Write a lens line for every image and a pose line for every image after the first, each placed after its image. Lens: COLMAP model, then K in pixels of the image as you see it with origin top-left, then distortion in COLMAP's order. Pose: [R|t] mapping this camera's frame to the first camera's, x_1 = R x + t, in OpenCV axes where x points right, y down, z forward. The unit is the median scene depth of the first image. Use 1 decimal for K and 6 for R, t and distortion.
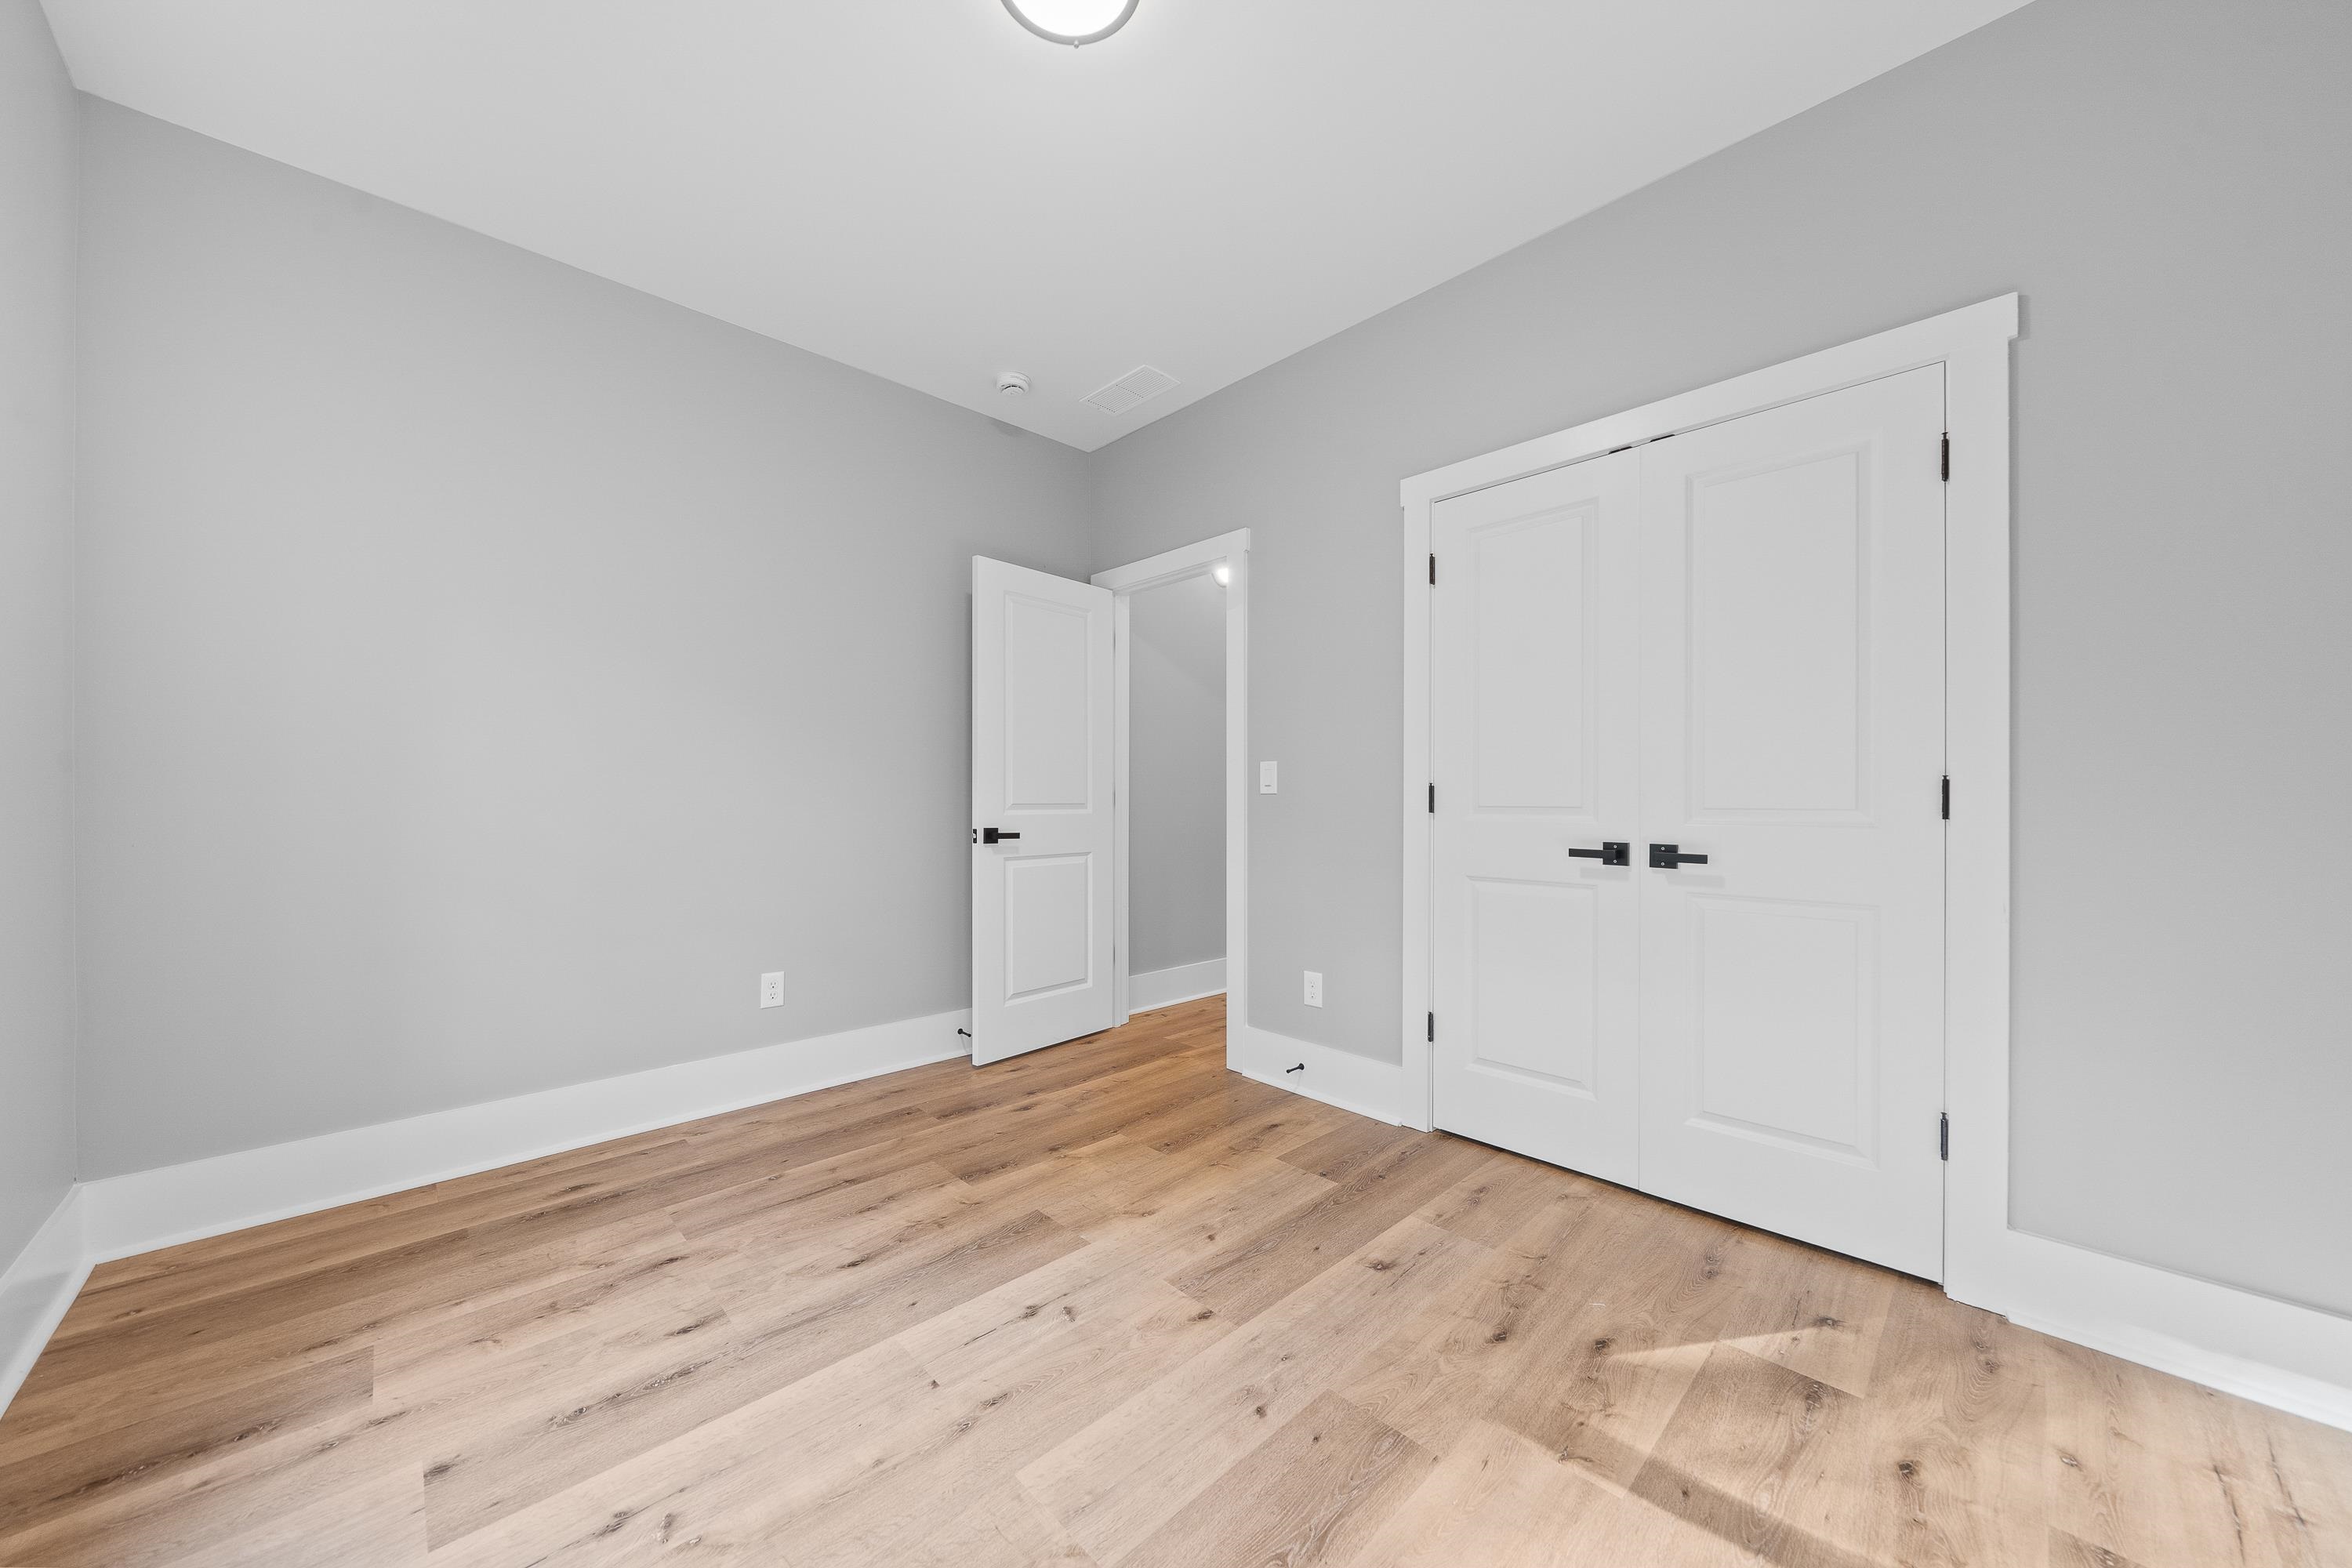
lens RADIAL K [[822.5, 0, 1177.8], [0, 822.5, 796.6], [0, 0, 1]] dist [-0.001526, -0.000069]
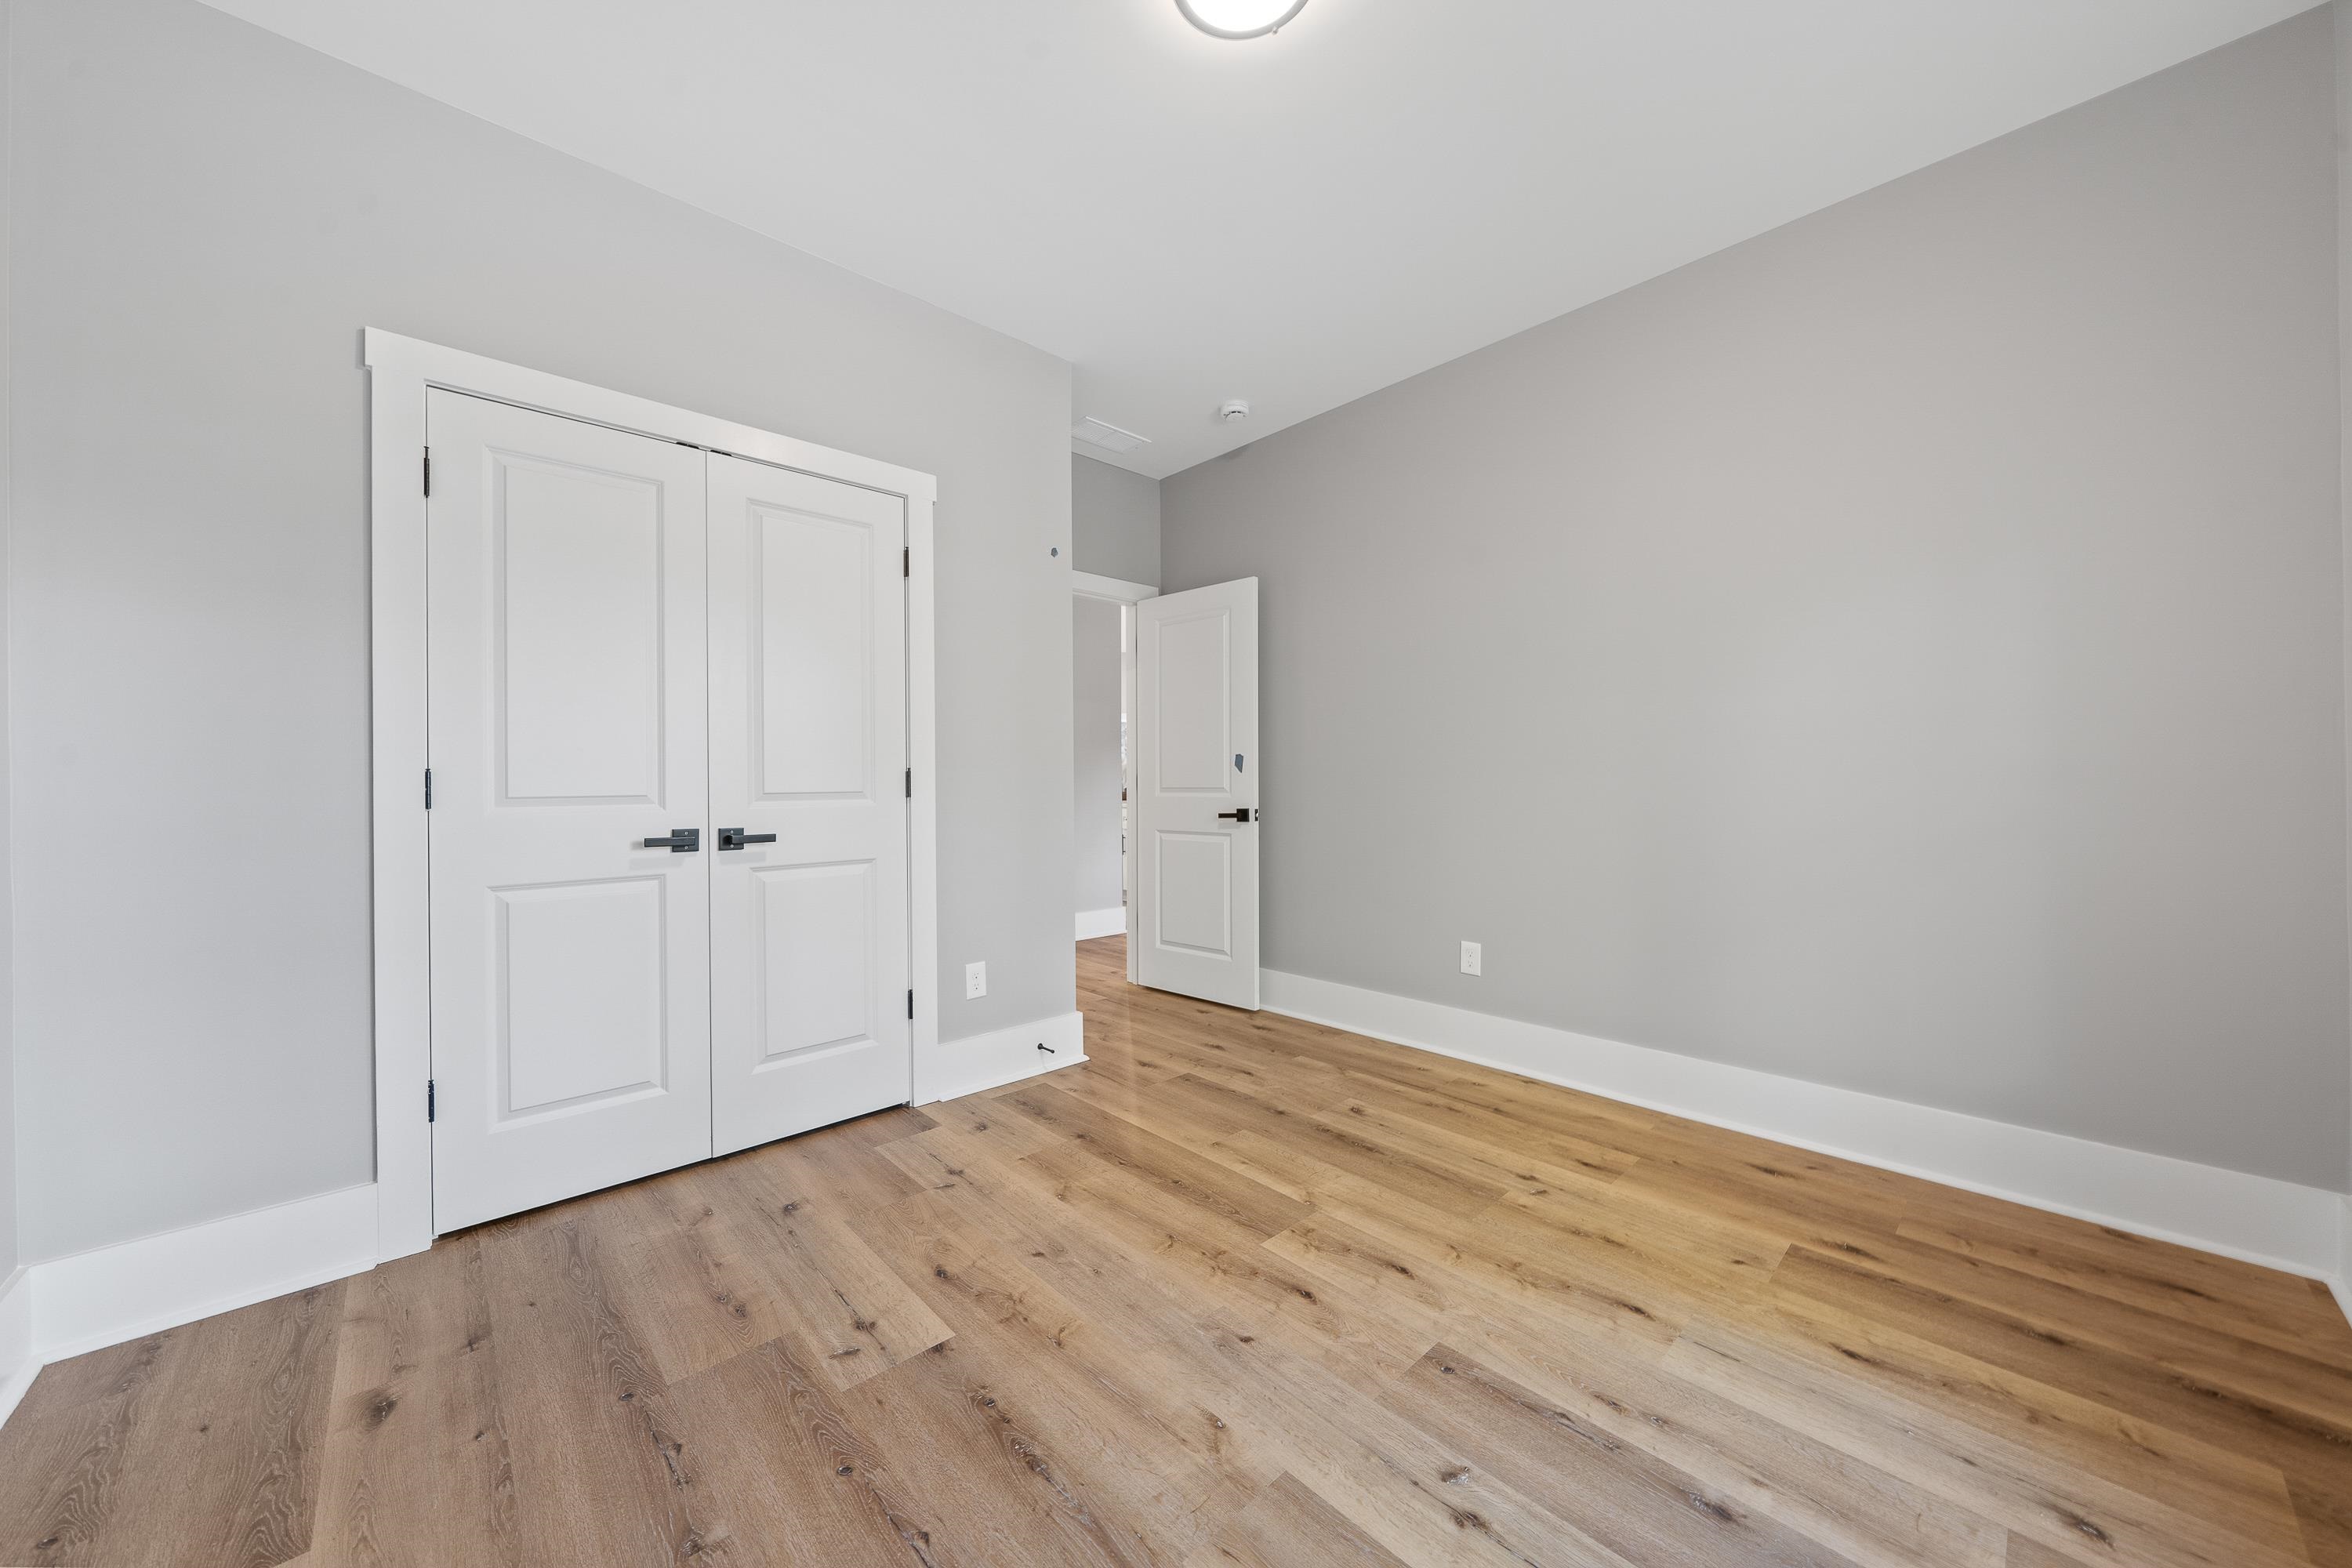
lens RADIAL K [[822.5, 0, 1177.8], [0, 822.5, 796.6], [0, 0, 1]] dist [-0.001526, -0.000069]
pose [[0.005960, -0.012309, 0.999906, -0.502886], [0.003288, 0.999919, 0.012290, 0.004937], [-0.999977, 0.003214, 0.006000, 0.407695]]
